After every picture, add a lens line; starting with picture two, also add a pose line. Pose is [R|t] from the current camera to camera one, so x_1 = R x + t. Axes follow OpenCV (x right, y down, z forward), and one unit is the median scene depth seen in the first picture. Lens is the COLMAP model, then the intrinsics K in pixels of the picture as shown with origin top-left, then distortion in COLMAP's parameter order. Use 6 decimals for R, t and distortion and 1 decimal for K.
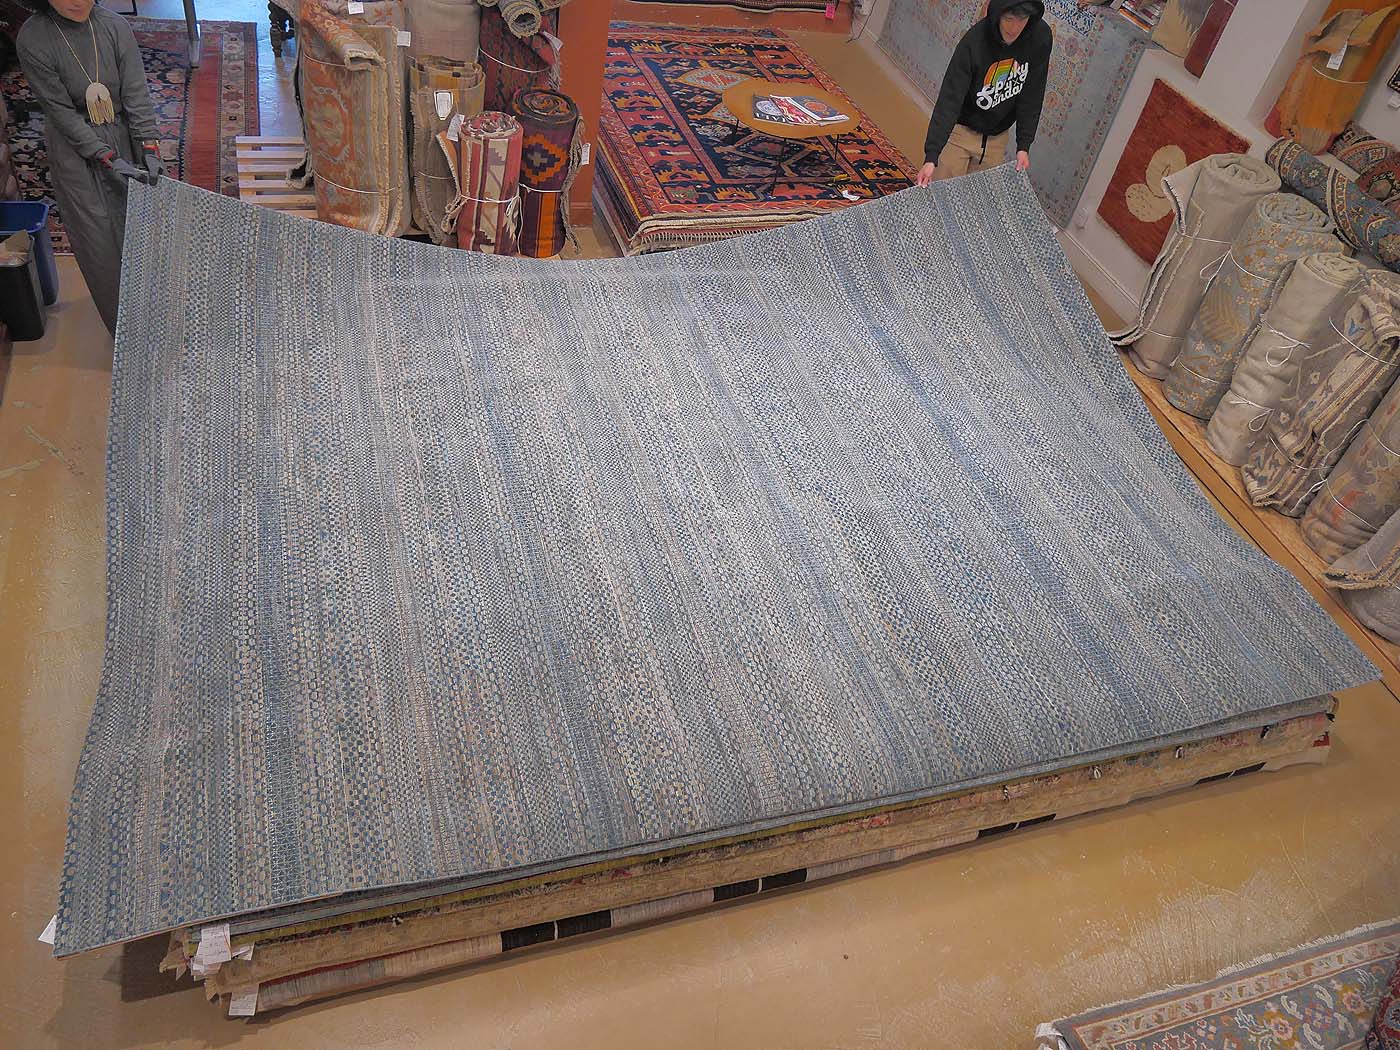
lens RADIAL K [[1049.4, 0, 697.5], [0, 1049.4, 521.3], [0, 0, 1]] dist [0.001566, 0.004226]
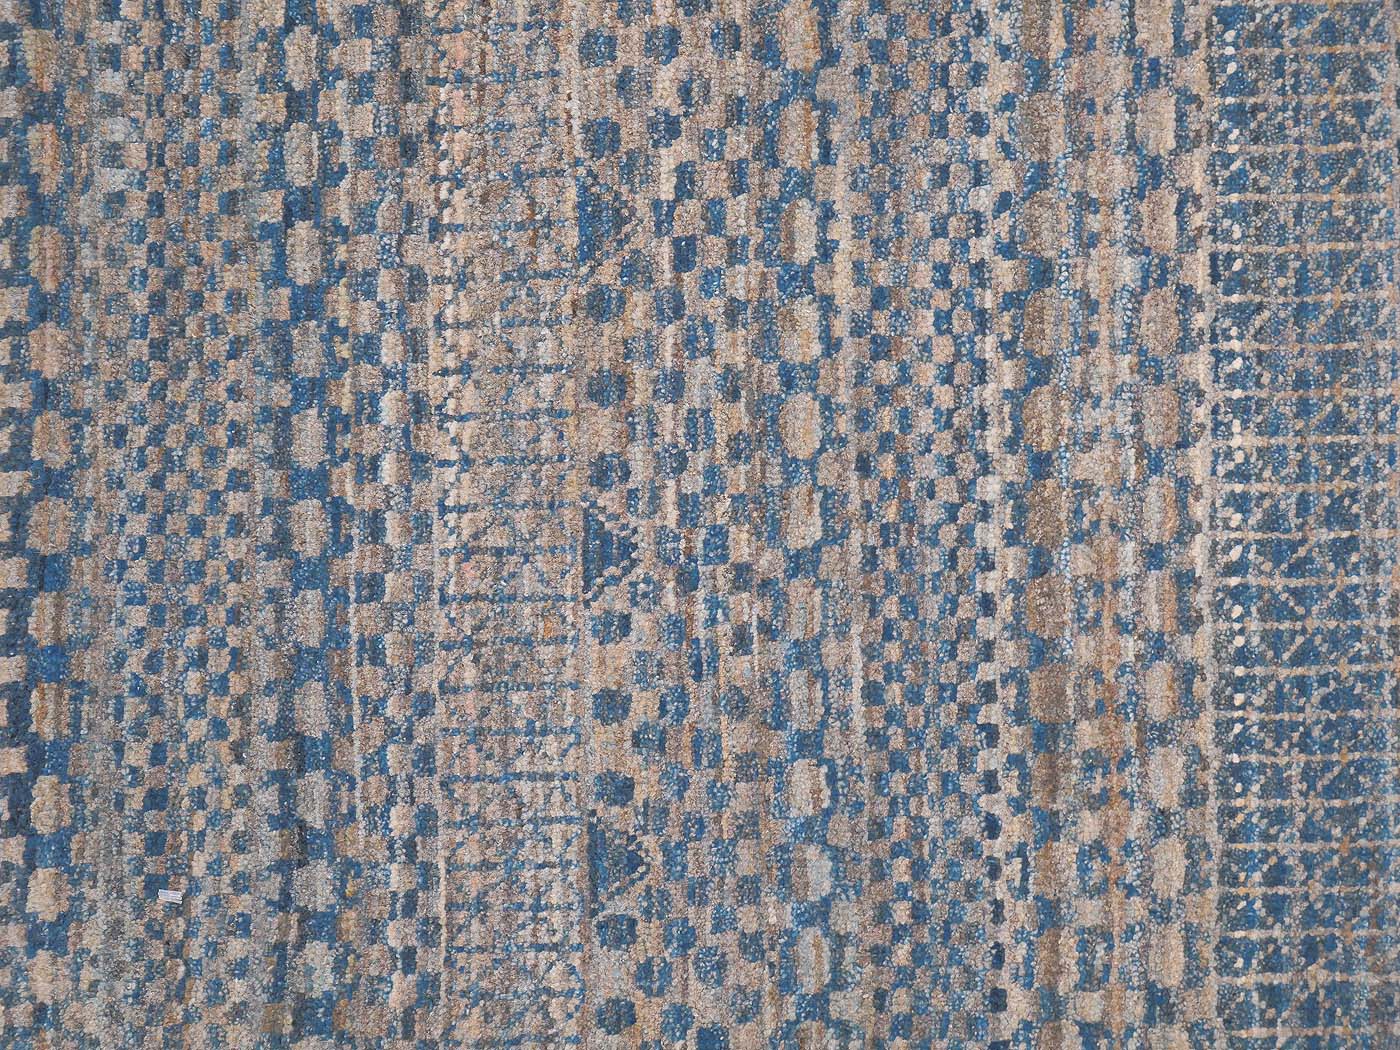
lens RADIAL K [[2935.2, 0, 699.9], [0, 2935.2, 525.0], [0, 0, 1]] dist [-0.274311, 0.000000]
pose [[0.847827, 0.031211, -0.529354, -0.256625], [-0.019820, 0.999434, 0.027184, 0.291403], [0.529903, -0.012556, 0.847965, 0.622604]]
